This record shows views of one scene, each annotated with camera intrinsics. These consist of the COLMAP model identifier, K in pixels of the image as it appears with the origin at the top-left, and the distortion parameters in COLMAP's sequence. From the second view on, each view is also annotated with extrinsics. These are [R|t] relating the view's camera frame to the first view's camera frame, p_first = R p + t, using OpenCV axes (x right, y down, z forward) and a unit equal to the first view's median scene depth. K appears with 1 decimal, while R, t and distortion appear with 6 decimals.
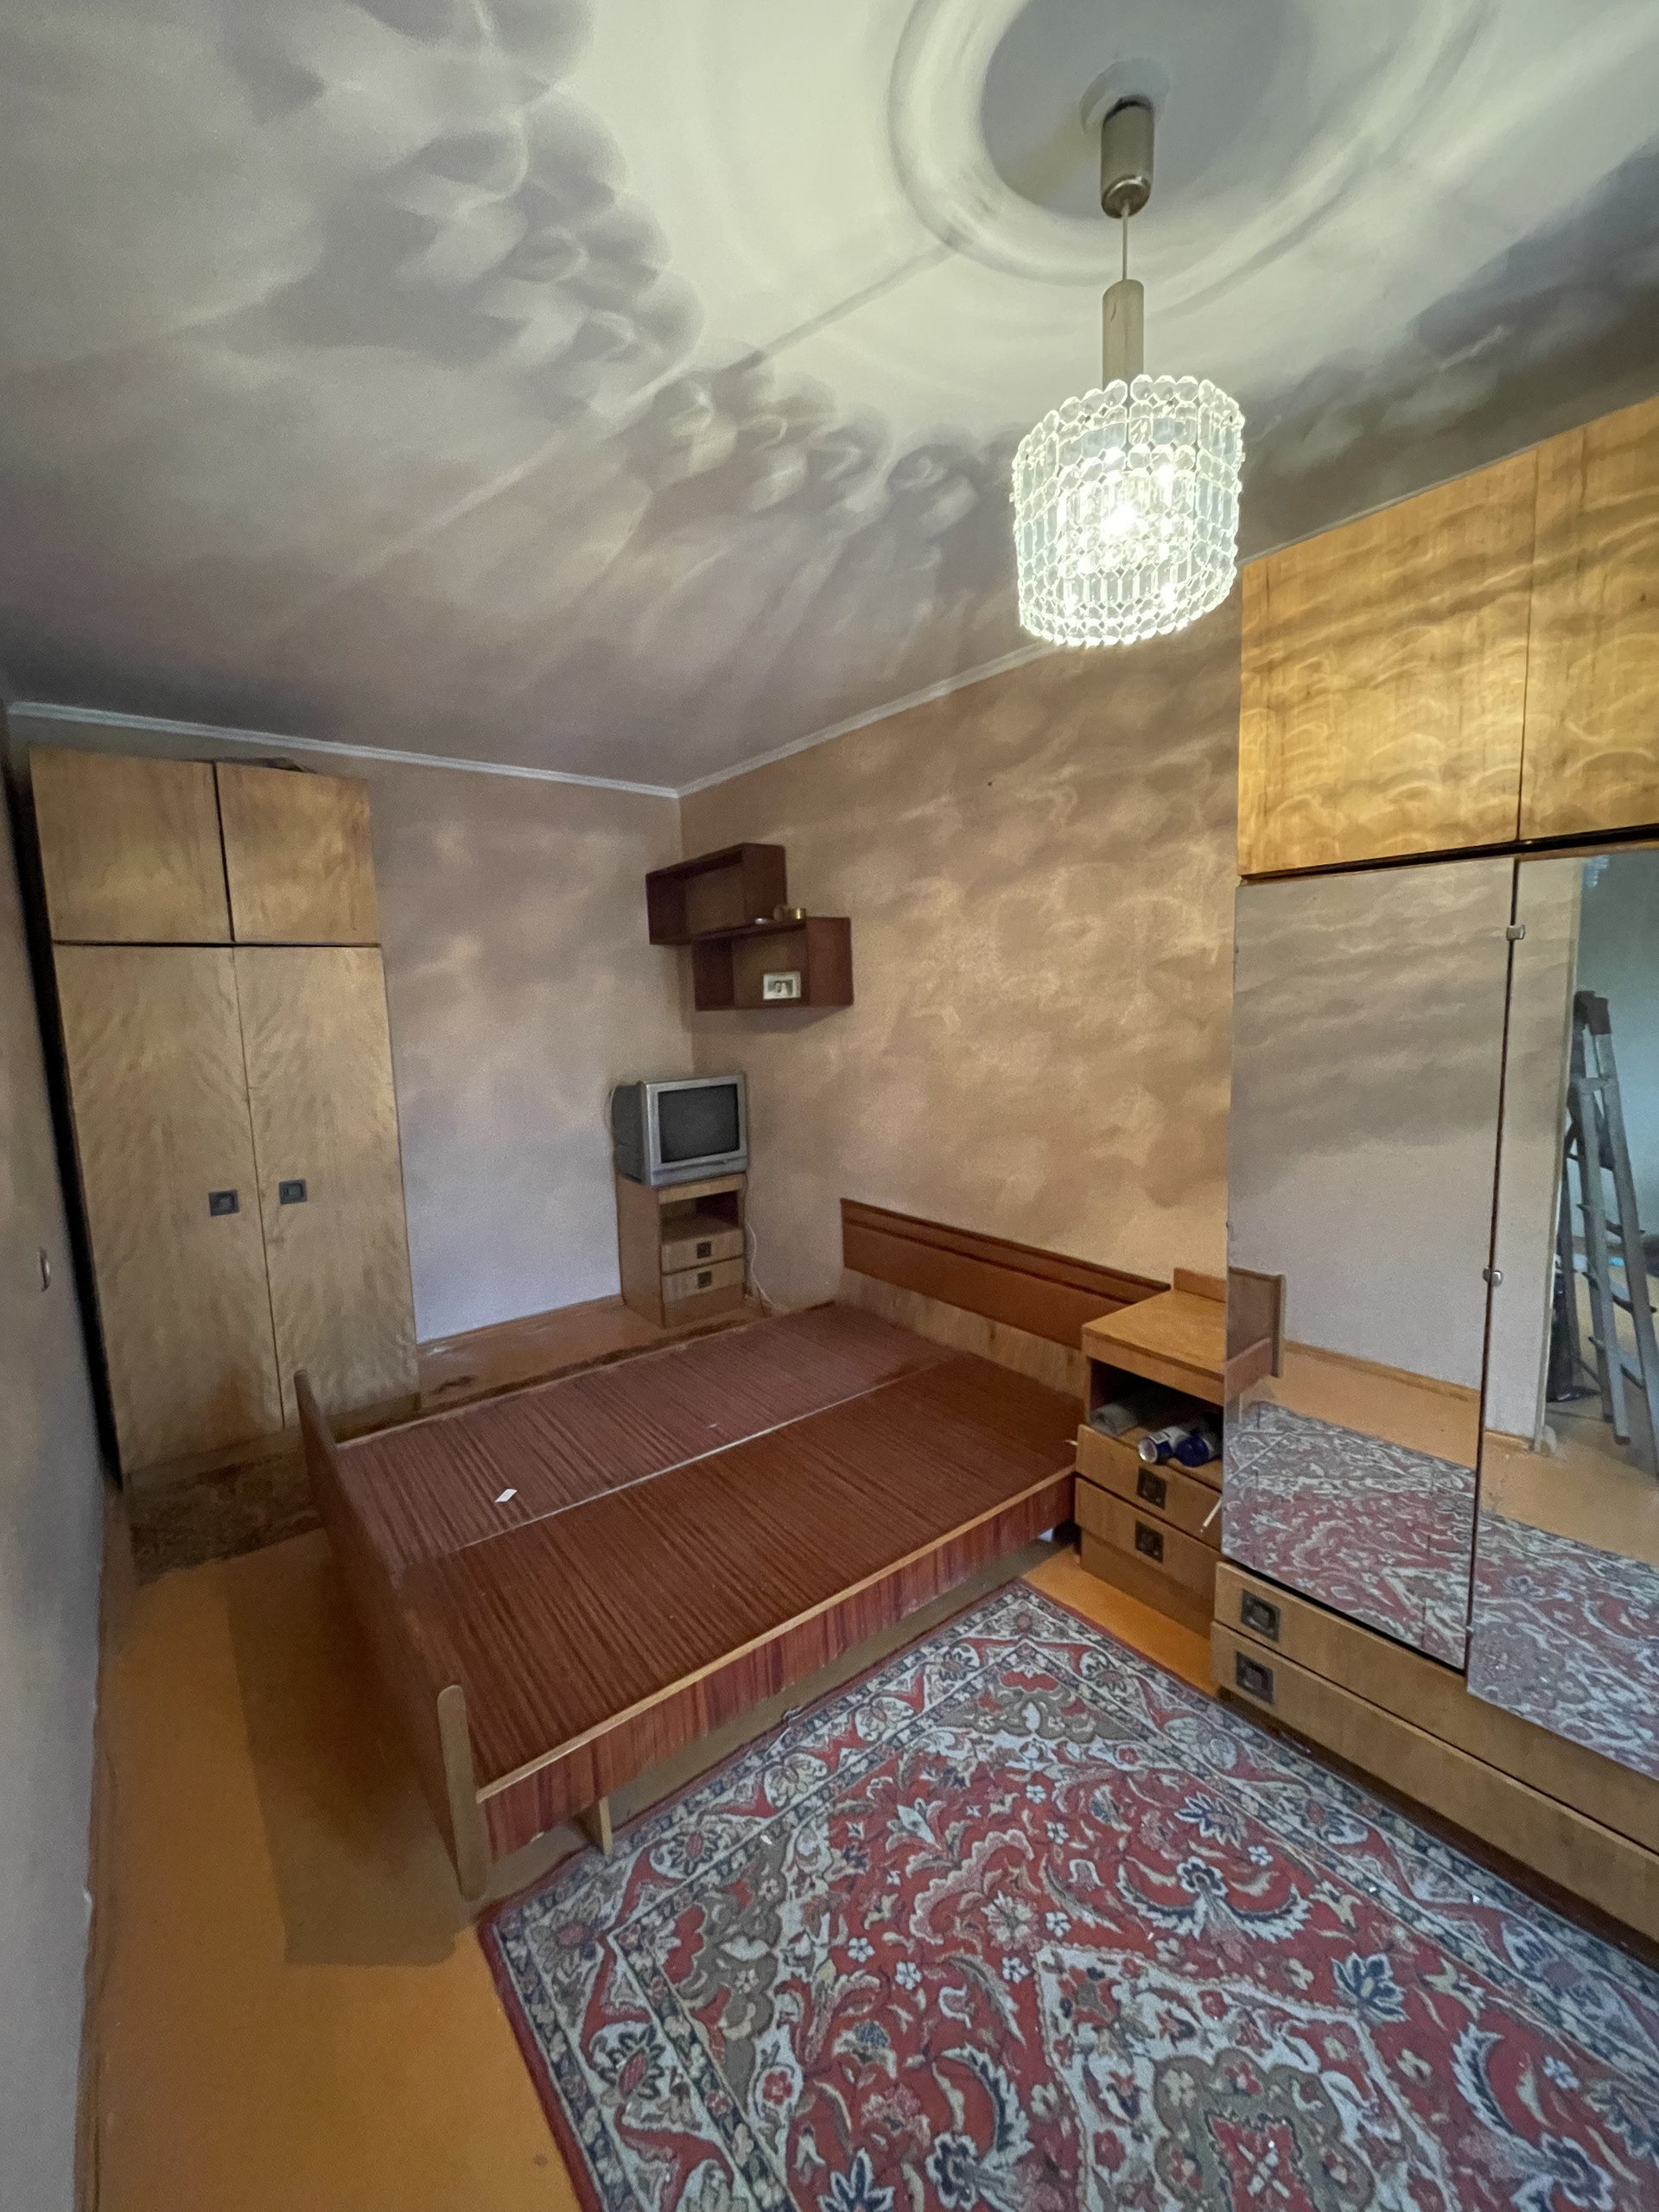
lens RADIAL K [[890.6, 0, 831.3], [0, 890.6, 1104.6], [0, 0, 1]] dist [-0.002250, -0.000652]
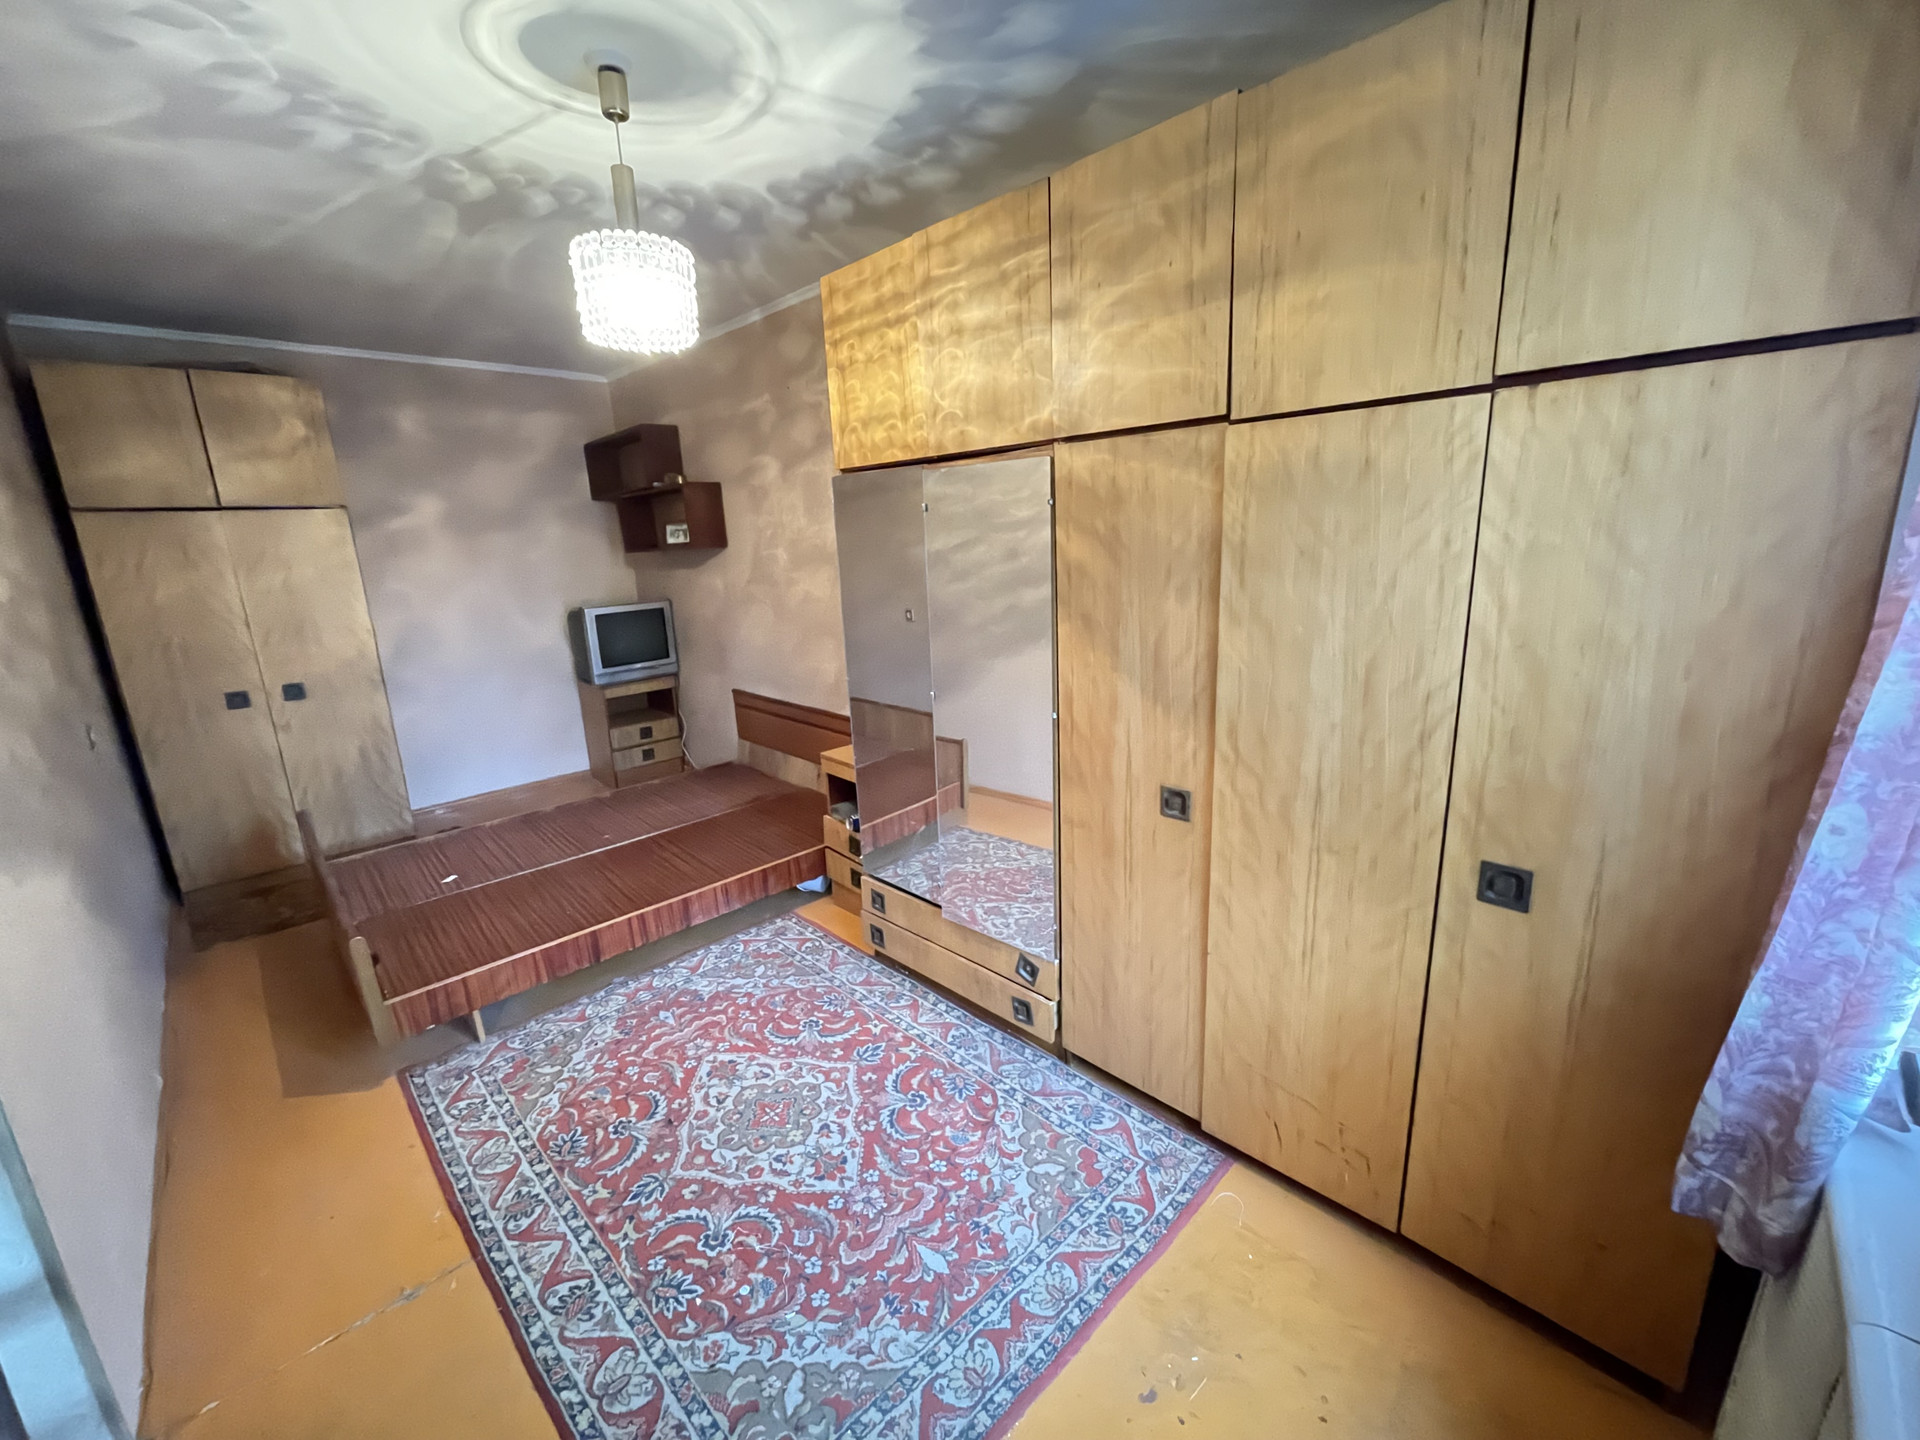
lens RADIAL K [[773.1, 0, 955.2], [0, 773.1, 716.6], [0, 0, 1]] dist [-0.002250, -0.000652]
pose [[0.994538, -0.033639, 0.098804, 0.480963], [0.022575, 0.993560, 0.111032, 0.044574], [-0.101903, -0.108195, 0.988893, -0.472215]]
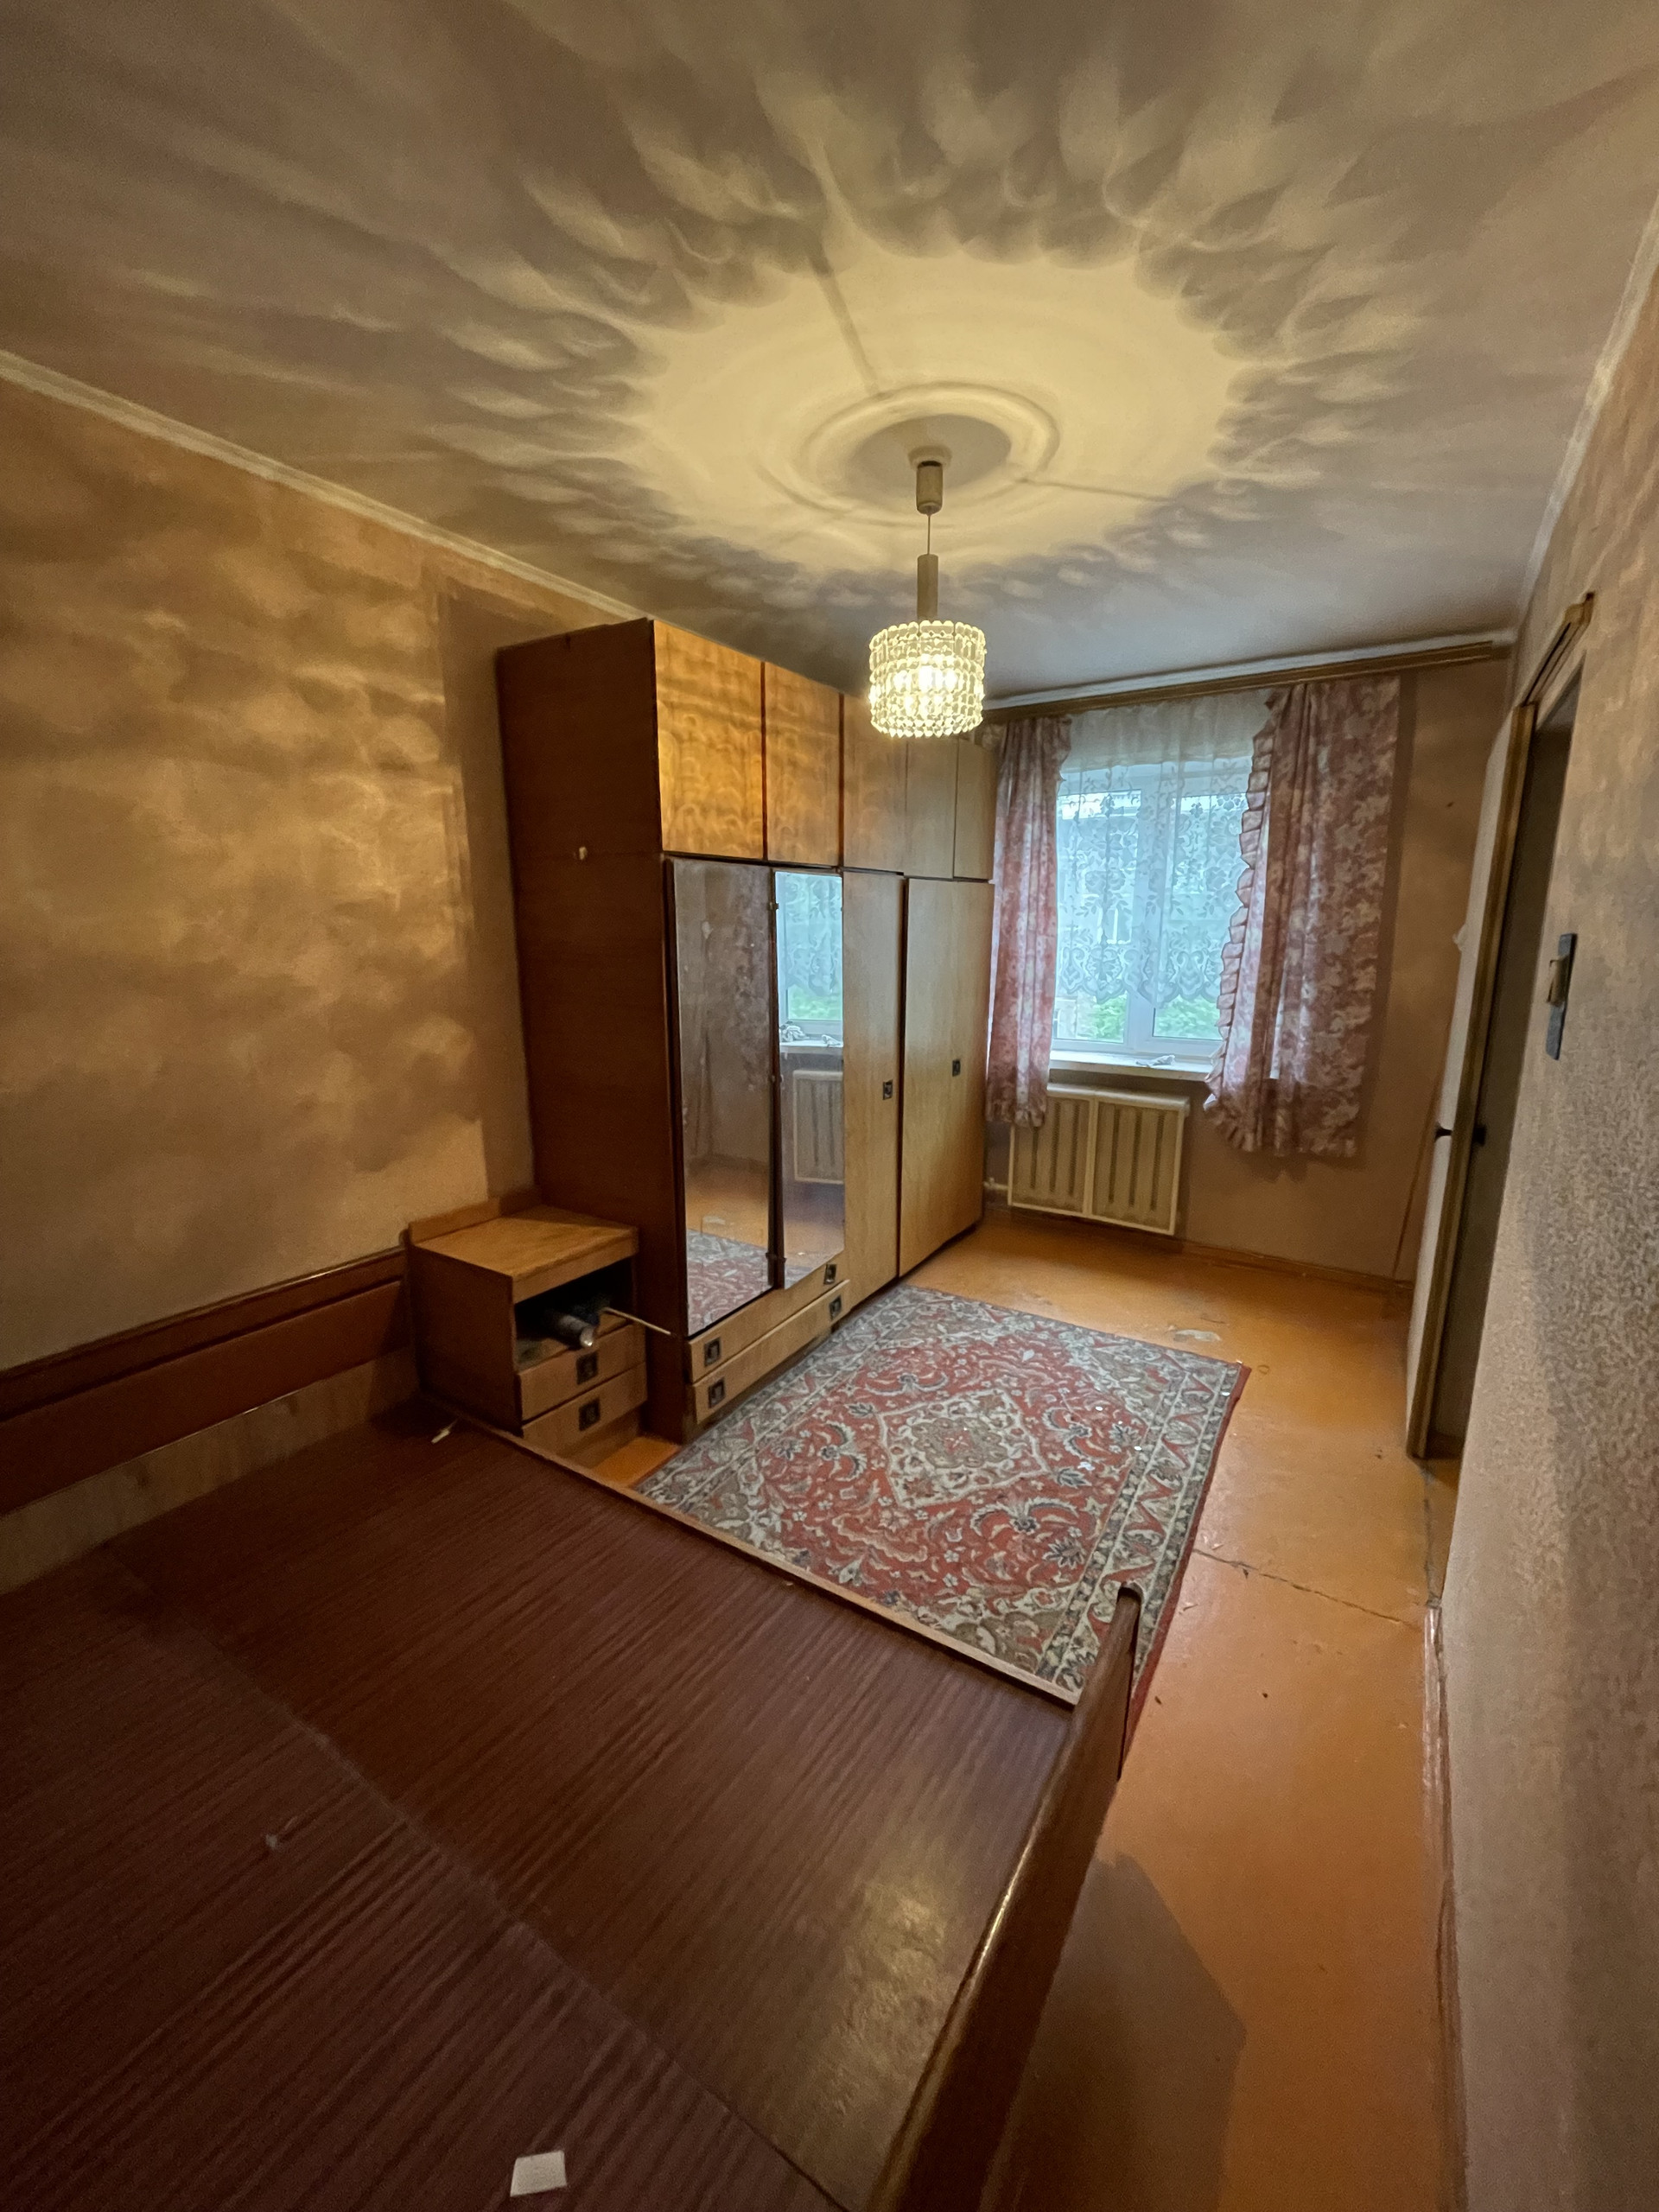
lens RADIAL K [[890.6, 0, 831.3], [0, 890.6, 1104.6], [0, 0, 1]] dist [-0.002250, -0.000652]
pose [[-0.332063, -0.161095, 0.929399, -0.898634], [0.130757, 0.967934, 0.214492, -0.127180], [-0.934150, 0.192751, -0.300351, 1.150897]]
